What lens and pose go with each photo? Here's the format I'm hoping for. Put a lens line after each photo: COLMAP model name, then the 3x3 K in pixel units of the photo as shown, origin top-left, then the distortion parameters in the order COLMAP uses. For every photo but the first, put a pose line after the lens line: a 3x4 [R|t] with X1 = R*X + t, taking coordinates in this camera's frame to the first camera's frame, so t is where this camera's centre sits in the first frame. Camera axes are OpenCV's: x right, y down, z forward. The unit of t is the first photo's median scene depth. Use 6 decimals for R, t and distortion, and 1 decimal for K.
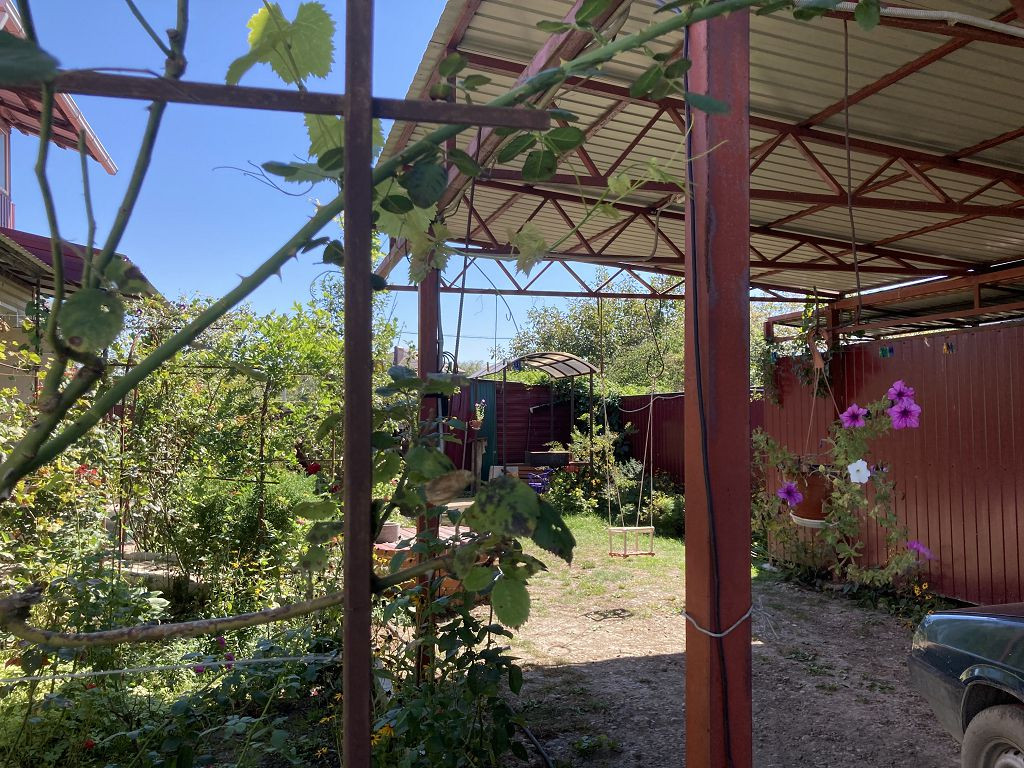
lens RADIAL K [[862.2, 0, 505.2], [0, 862.2, 387.8], [0, 0, 1]] dist [0.078802, -0.065289]
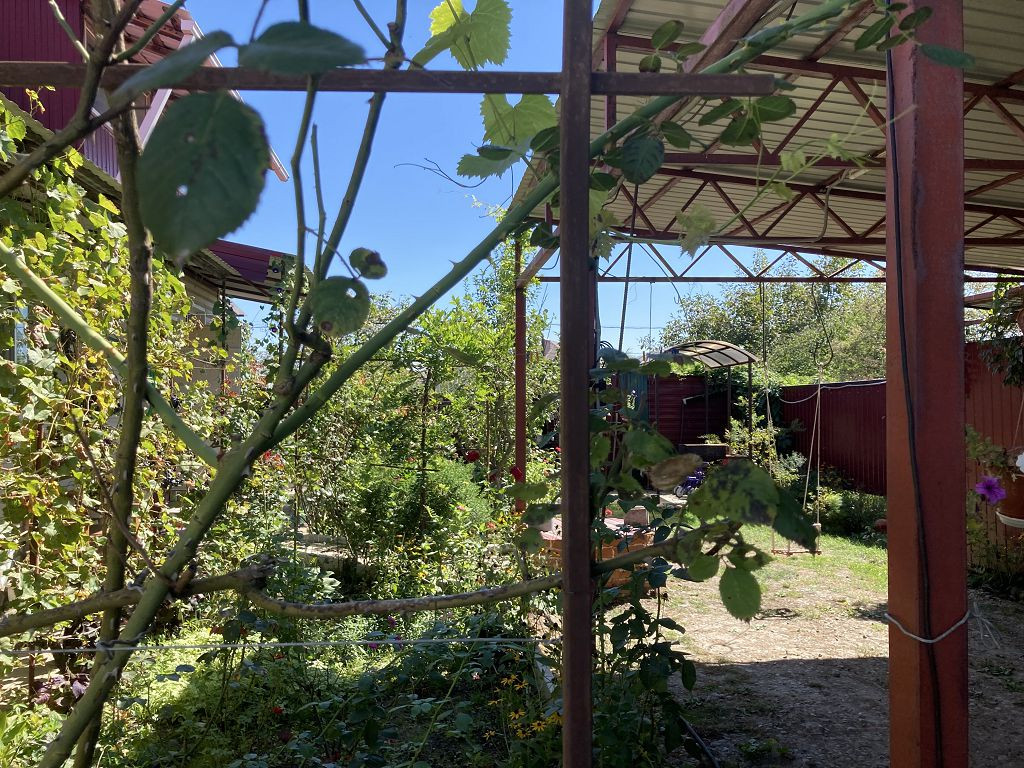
lens RADIAL K [[862.8, 0, 497.1], [0, 862.8, 383.5], [0, 0, 1]] dist [0.057339, -0.004061]
pose [[0.983584, -0.005291, -0.180371, -0.007340], [0.006238, 0.999970, 0.004683, 0.000987], [0.180341, -0.005731, 0.983587, 0.001501]]
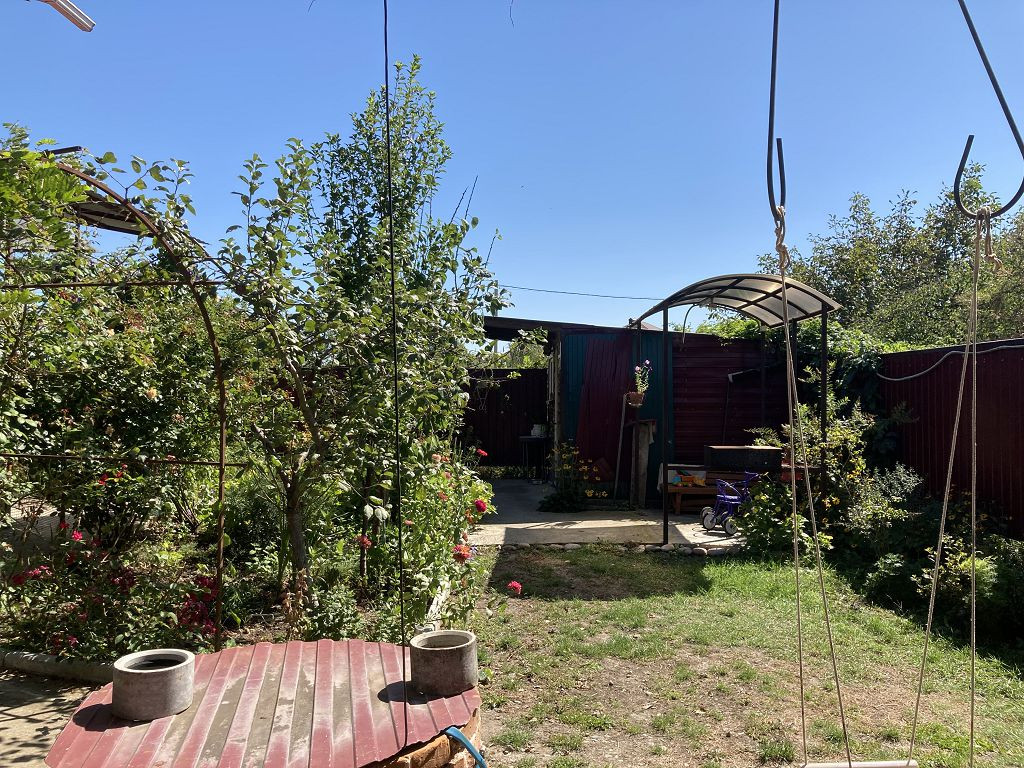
lens RADIAL K [[874.1, 0, 526.4], [0, 874.1, 381.2], [0, 0, 1]] dist [0.085993, -0.054248]
pose [[0.967270, 0.004731, -0.253704, 0.172109], [0.000584, 0.999782, 0.020870, 0.051435], [0.253748, -0.020335, 0.967057, 1.143317]]
